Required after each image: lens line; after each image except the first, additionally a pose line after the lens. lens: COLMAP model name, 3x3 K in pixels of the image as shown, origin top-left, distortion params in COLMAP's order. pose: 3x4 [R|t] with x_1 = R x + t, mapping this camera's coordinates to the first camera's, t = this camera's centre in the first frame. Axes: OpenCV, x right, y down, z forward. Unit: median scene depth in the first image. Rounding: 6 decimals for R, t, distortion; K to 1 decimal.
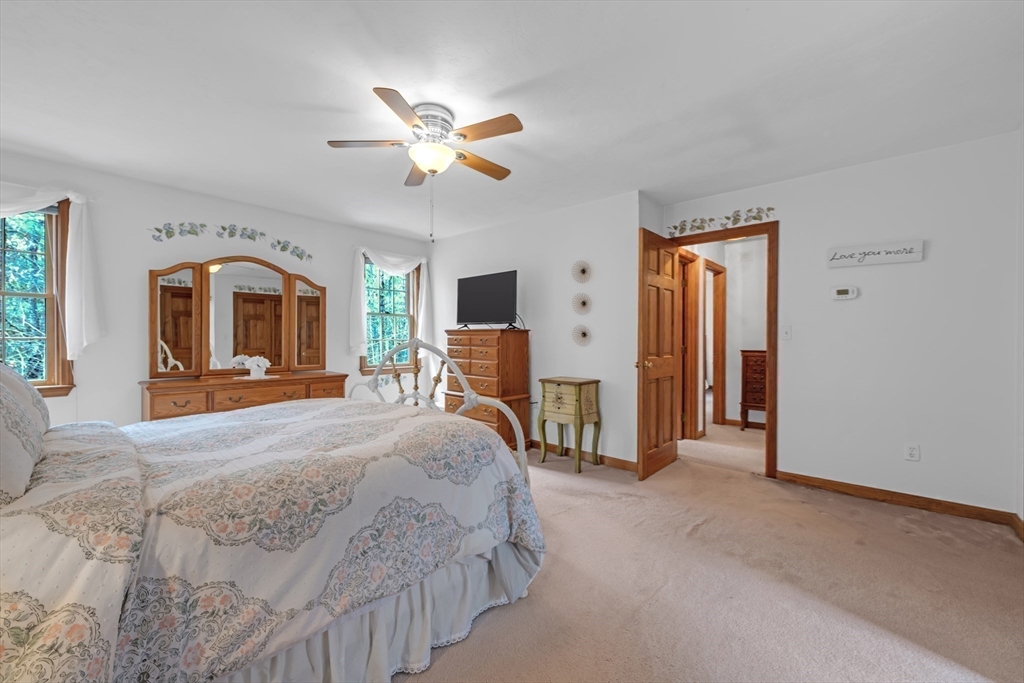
lens RADIAL K [[410.2, 0, 509.9], [0, 410.2, 342.0], [0, 0, 1]] dist [0.010965, 0.000030]
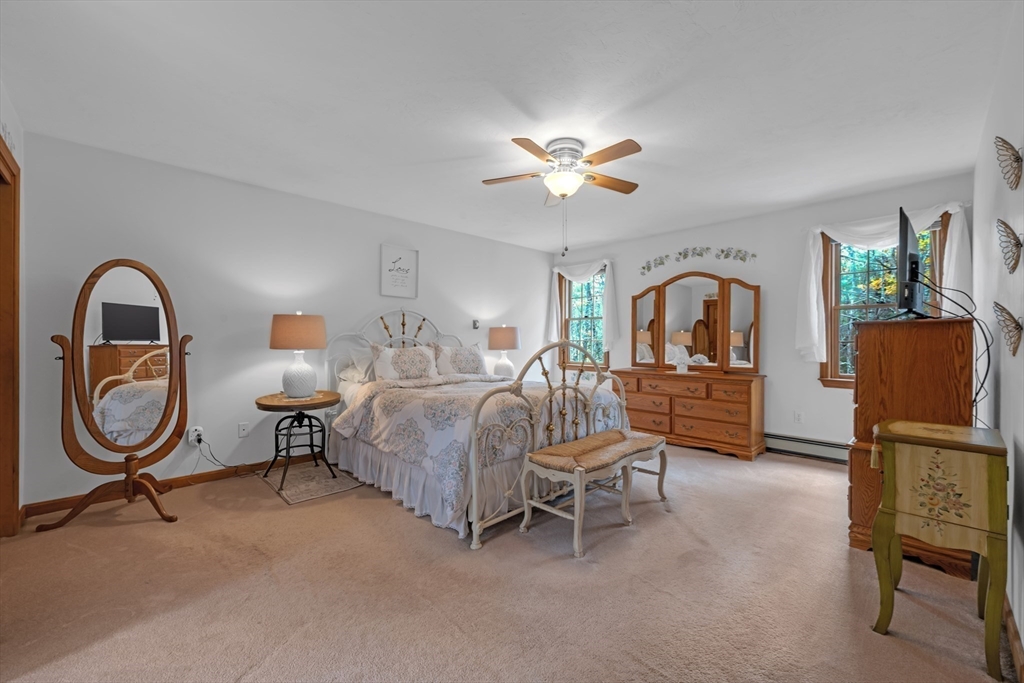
lens RADIAL K [[410.2, 0, 509.9], [0, 410.2, 342.0], [0, 0, 1]] dist [0.010965, 0.000030]
pose [[-0.067471, -0.008466, -0.997685, 0.555783], [-0.016928, 0.999830, -0.007339, 0.013916], [0.997578, 0.016394, -0.067603, 0.522184]]
